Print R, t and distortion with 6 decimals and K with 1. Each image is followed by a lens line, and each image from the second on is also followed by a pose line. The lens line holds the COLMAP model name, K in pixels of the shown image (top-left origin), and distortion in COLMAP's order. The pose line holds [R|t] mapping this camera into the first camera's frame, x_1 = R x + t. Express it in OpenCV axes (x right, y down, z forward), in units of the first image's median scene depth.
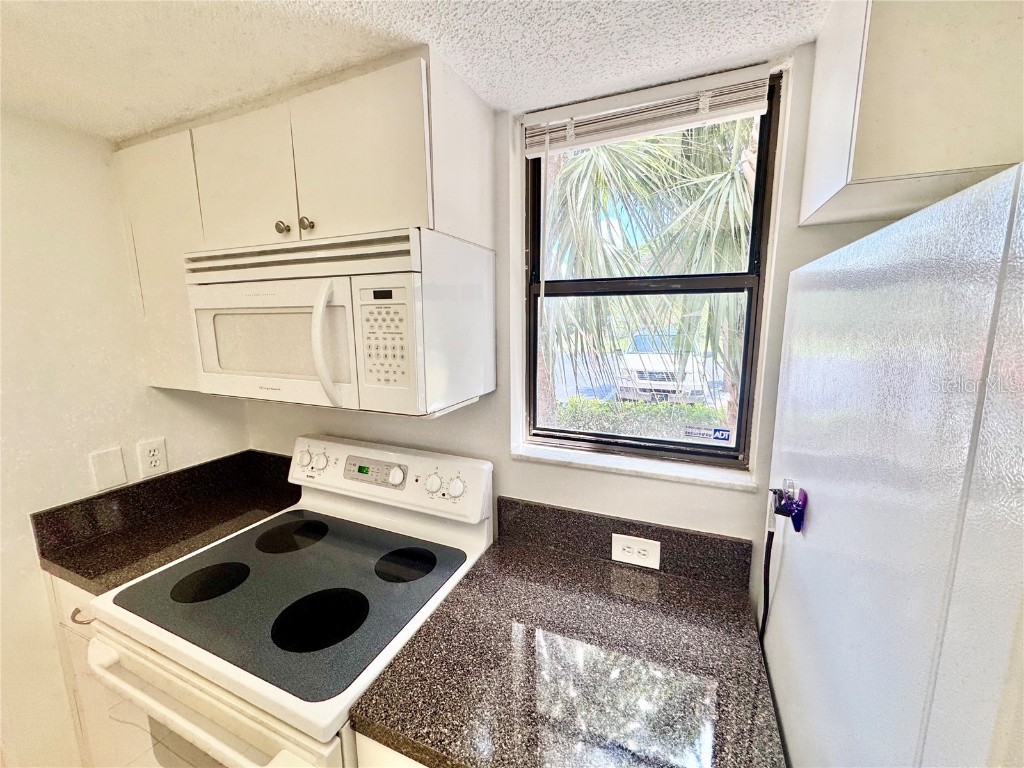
lens RADIAL K [[409.9, 0, 514.7], [0, 409.9, 384.1], [0, 0, 1]] dist [-0.004241, 0.001184]
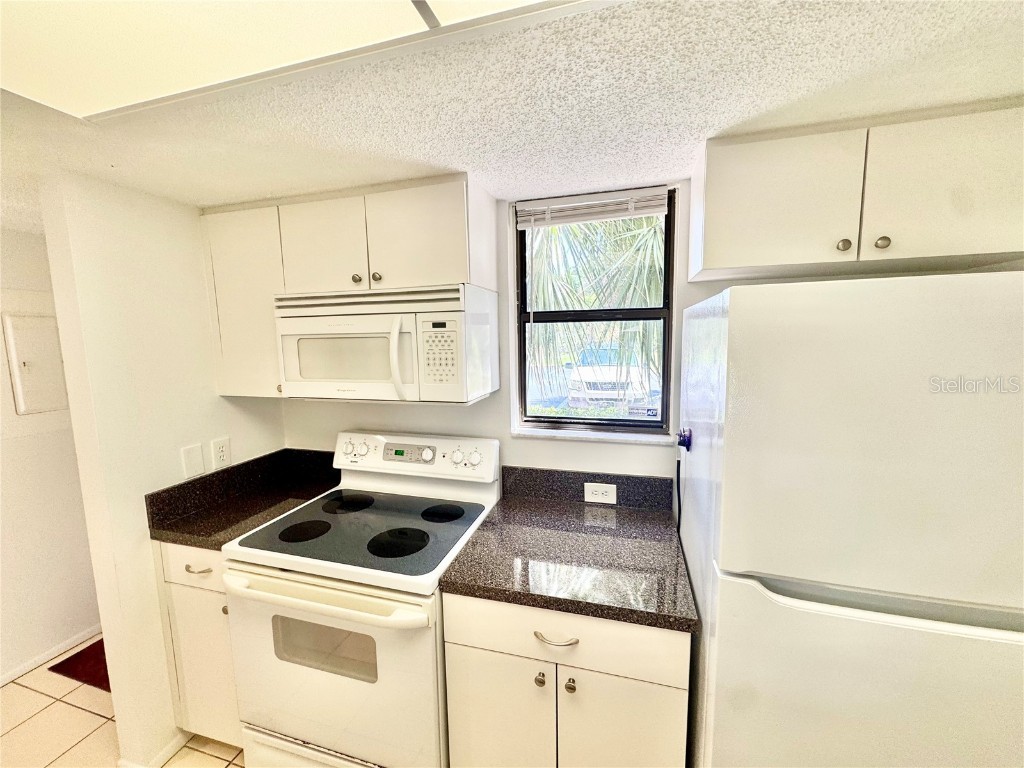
lens RADIAL K [[409.9, 0, 513.4], [0, 409.9, 385.4], [0, 0, 1]] dist [-0.004241, 0.001184]
pose [[0.992261, -0.028365, 0.120885, -0.184877], [0.032809, 0.998851, -0.034934, 0.058284], [-0.119755, 0.038630, 0.992052, -0.449073]]
